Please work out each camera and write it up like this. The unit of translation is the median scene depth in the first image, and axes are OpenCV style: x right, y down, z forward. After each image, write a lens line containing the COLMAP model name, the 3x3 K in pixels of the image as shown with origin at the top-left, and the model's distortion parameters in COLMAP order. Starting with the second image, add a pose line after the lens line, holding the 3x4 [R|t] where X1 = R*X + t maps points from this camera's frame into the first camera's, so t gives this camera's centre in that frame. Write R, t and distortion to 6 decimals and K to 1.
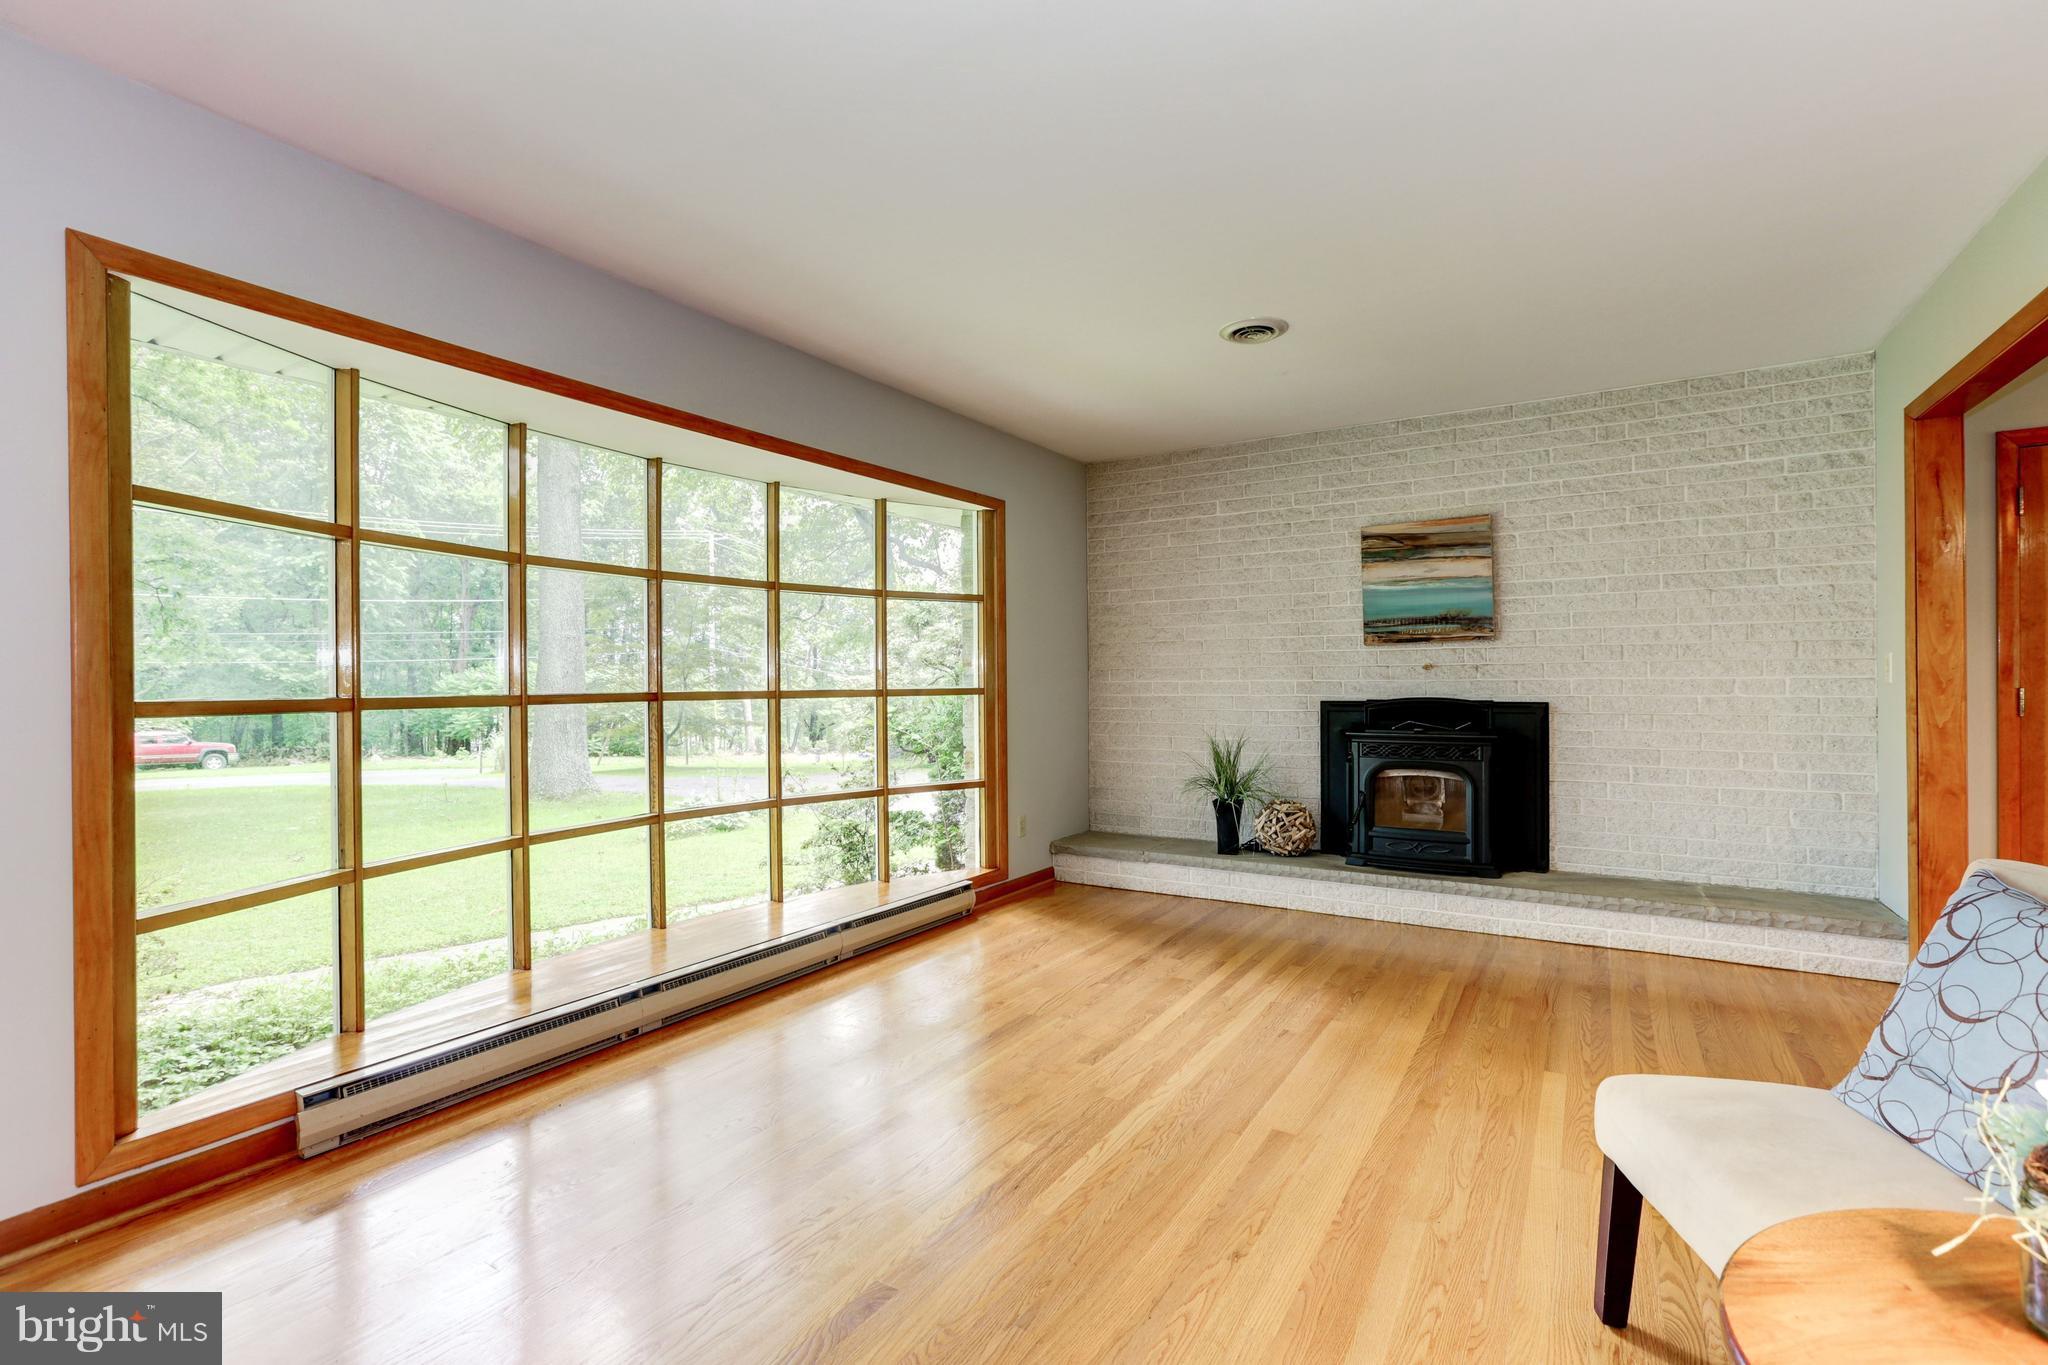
lens RADIAL K [[925.5, 0, 1028.2], [0, 925.5, 682.6], [0, 0, 1]] dist [-0.029834, 0.010770]
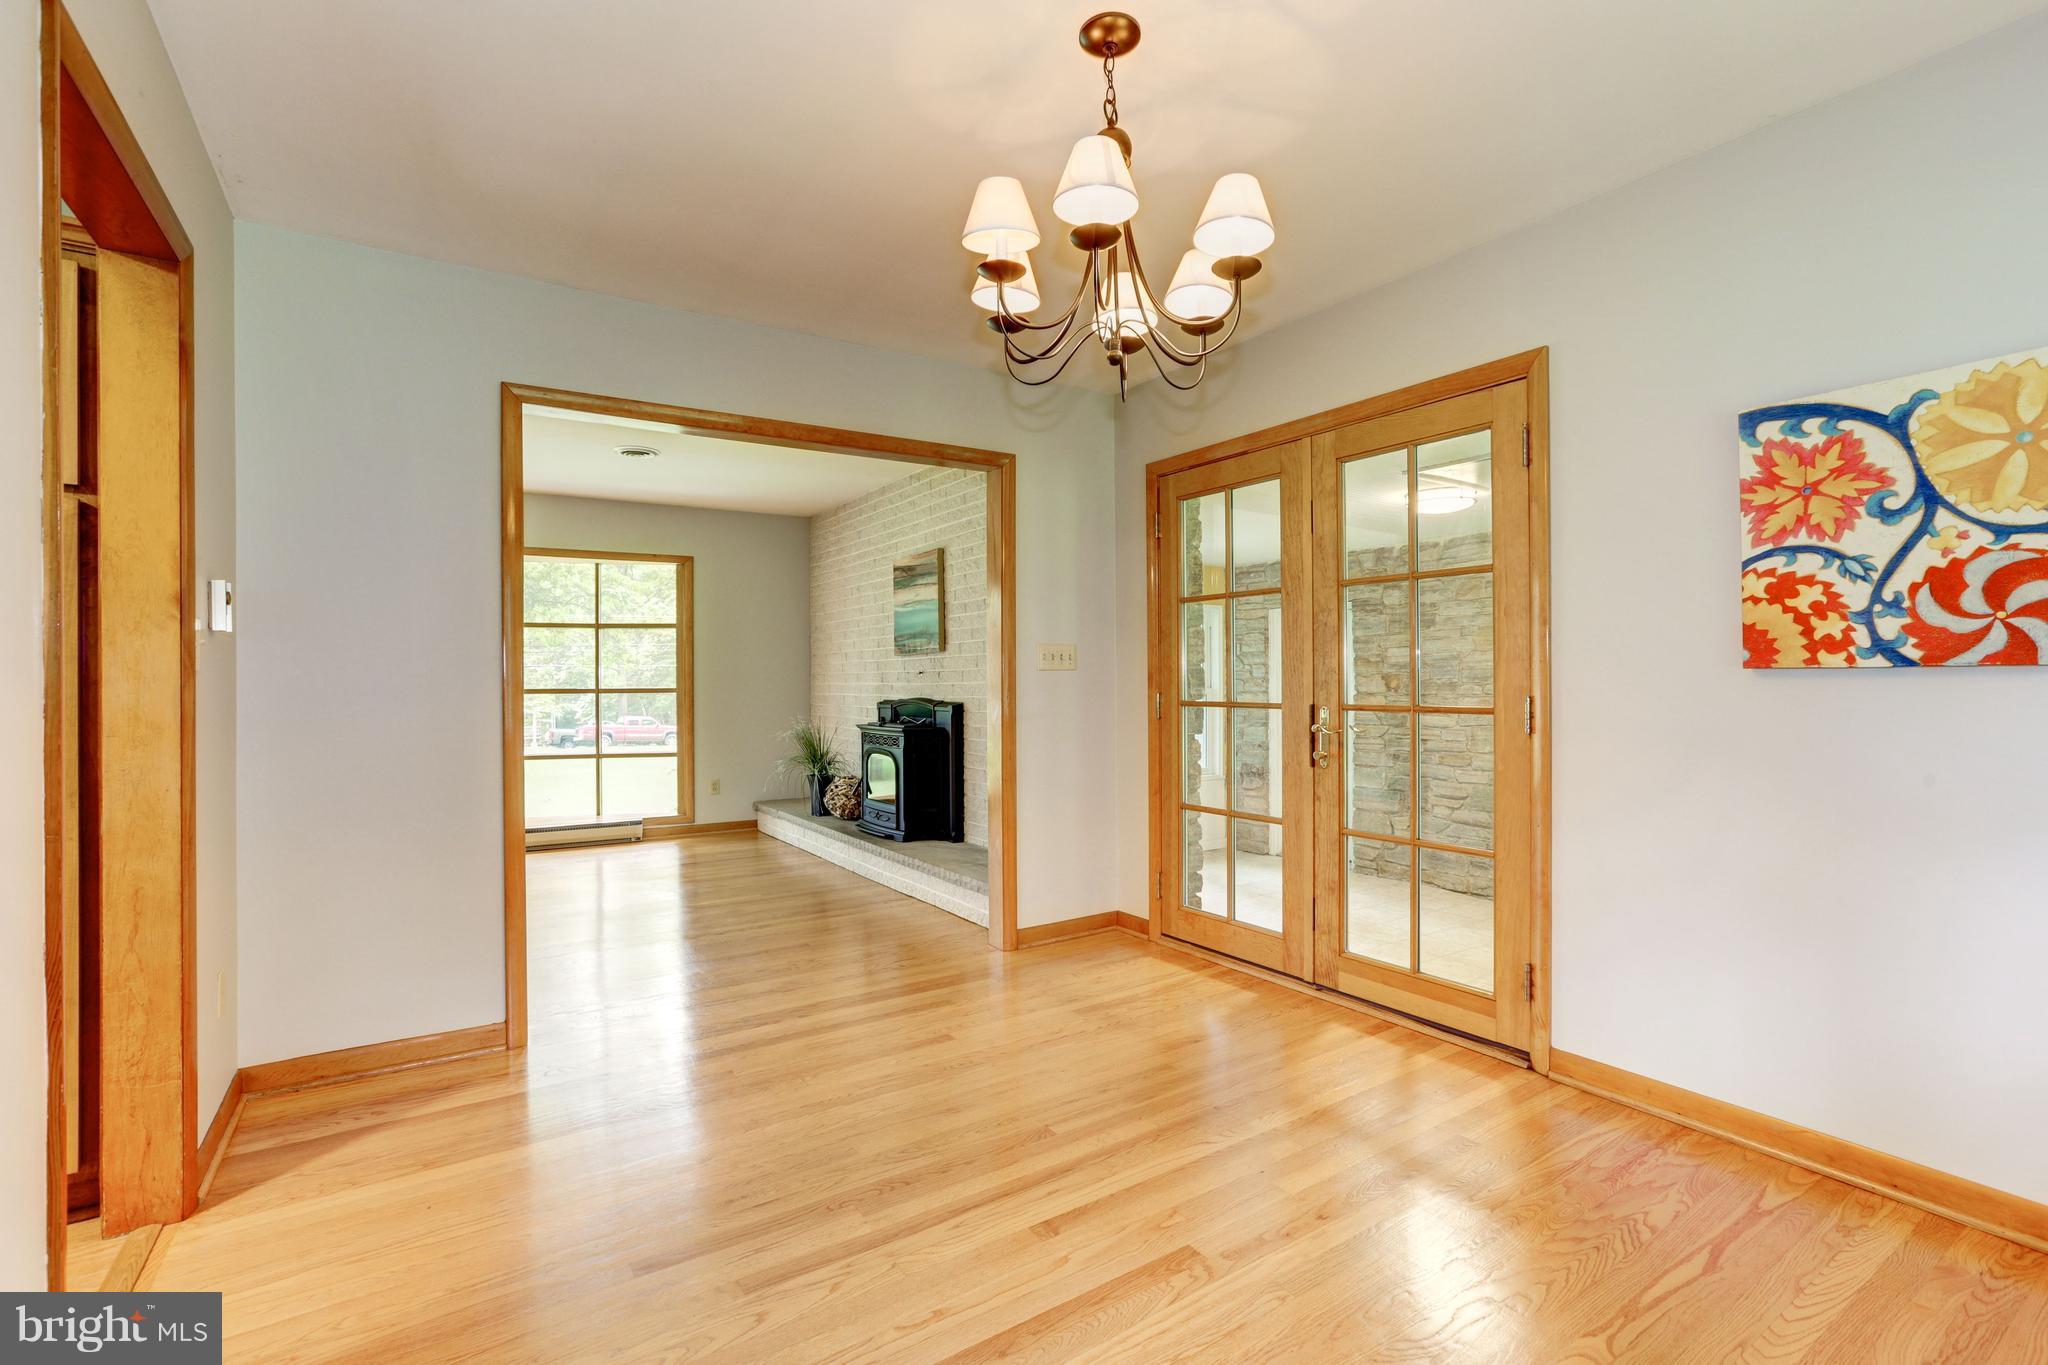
lens RADIAL K [[925.5, 0, 1025.5], [0, 925.5, 683.2], [0, 0, 1]] dist [-0.029834, 0.010770]
pose [[0.905137, 0.002209, -0.425115, 1.127758], [-0.001270, 0.999996, 0.002490, -0.006082], [0.425119, -0.001714, 0.905136, -0.073879]]
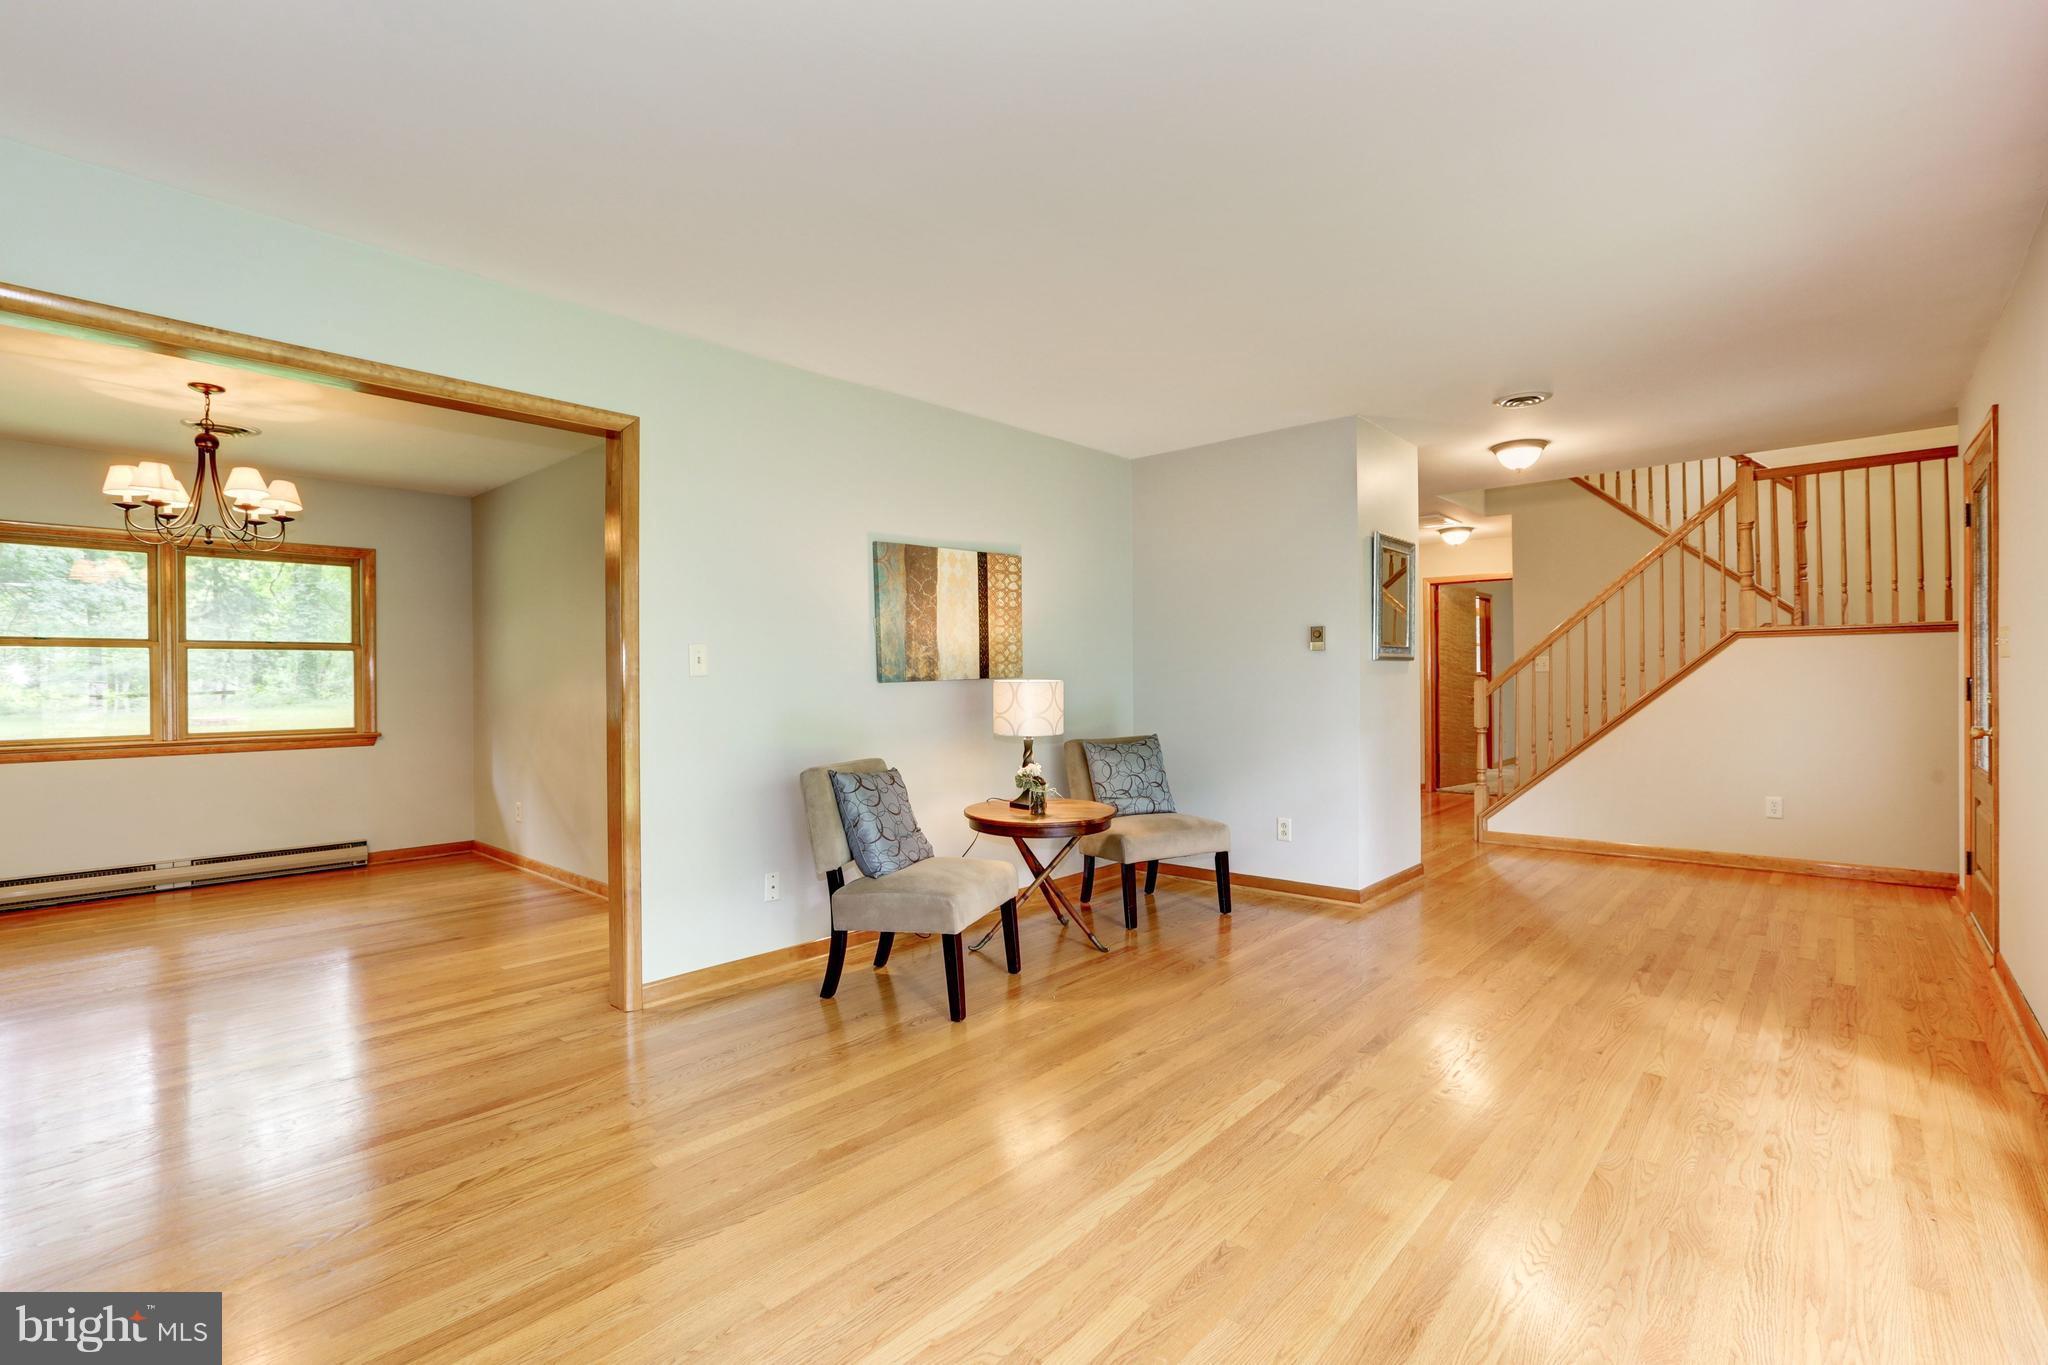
lens RADIAL K [[925.5, 0, 1034.1], [0, 925.5, 680.5], [0, 0, 1]] dist [-0.029834, 0.010770]
pose [[-0.984069, 0.017810, 0.176895, 0.049378], [0.018068, 0.999837, -0.000150, -0.001300], [-0.176869, 0.003049, -0.984230, 1.036411]]
